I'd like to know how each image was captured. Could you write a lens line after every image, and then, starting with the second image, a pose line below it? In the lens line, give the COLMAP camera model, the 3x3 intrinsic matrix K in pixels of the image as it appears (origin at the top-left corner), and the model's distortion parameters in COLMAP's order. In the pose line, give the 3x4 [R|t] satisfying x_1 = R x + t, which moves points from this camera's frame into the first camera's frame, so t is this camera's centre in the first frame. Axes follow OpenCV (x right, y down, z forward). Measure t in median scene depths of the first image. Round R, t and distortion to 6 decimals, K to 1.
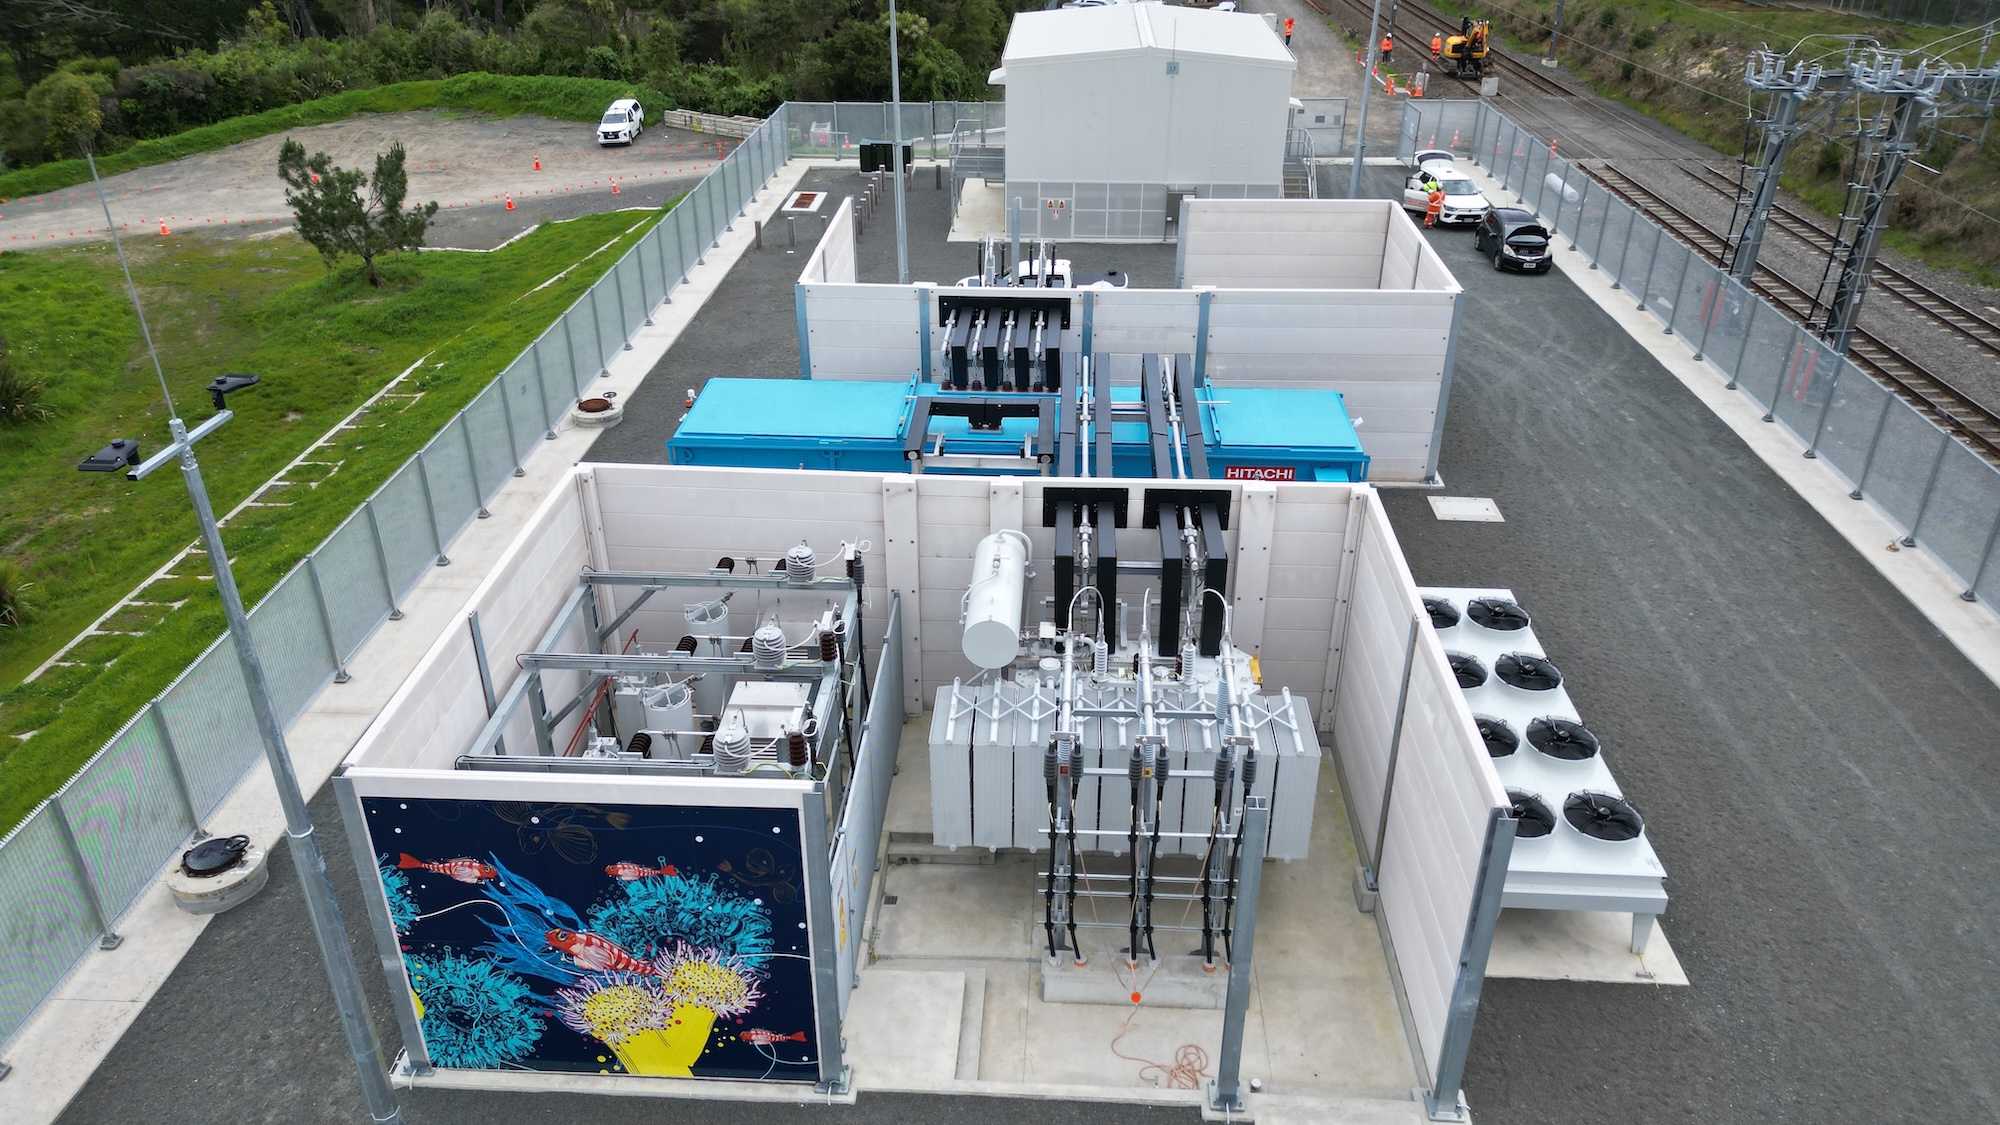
lens RADIAL K [[1397.2, 0, 1001.8], [0, 1397.2, 559.8], [0, 0, 1]] dist [0.066198, -0.064064]
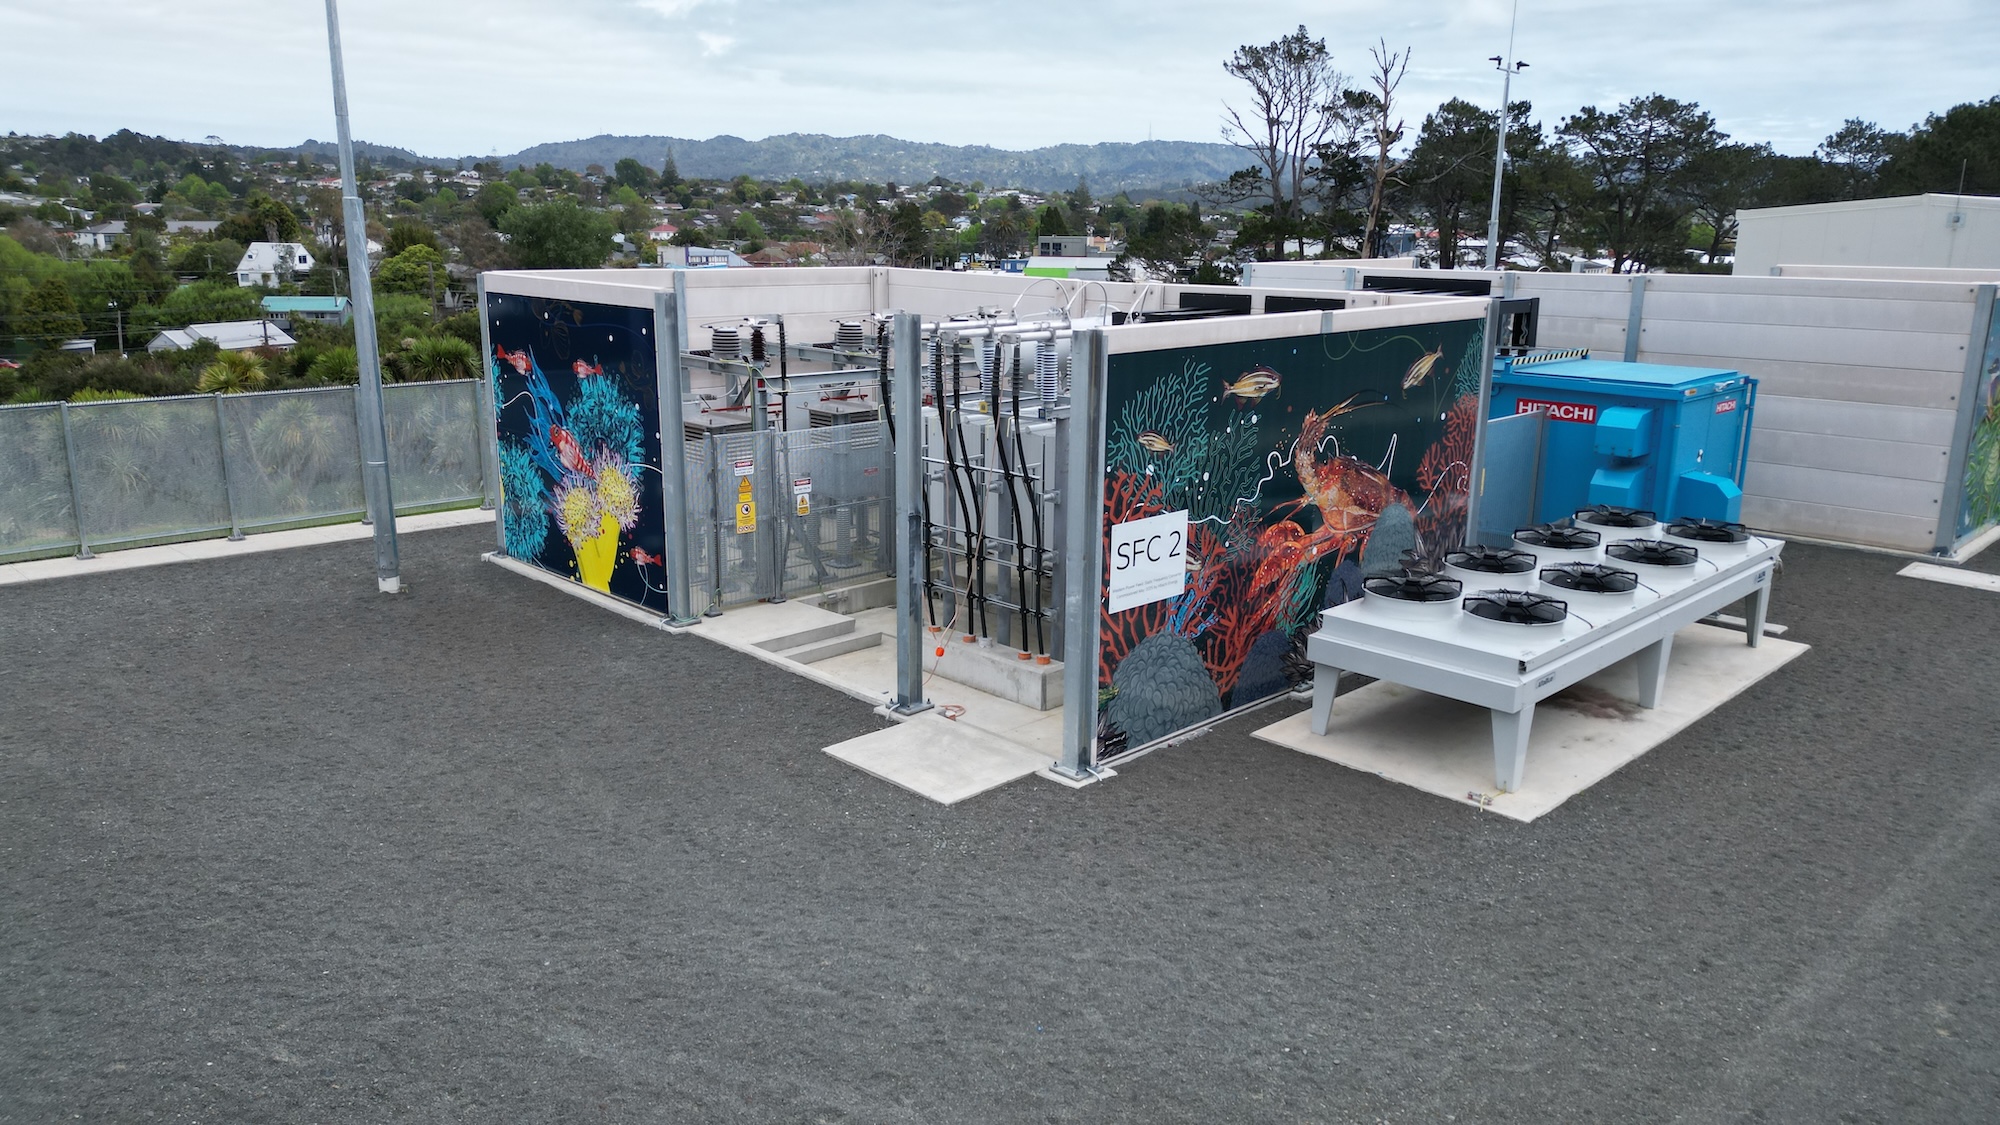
lens RADIAL K [[1414.0, 0, 1001.0], [0, 1414.0, 554.5], [0, 0, 1]] dist [0.075431, -0.075339]
pose [[0.742177, 0.165598, -0.649424, 0.632572], [-0.330261, 0.933542, -0.139384, 0.310789], [0.583182, 0.317927, 0.747543, 0.224029]]
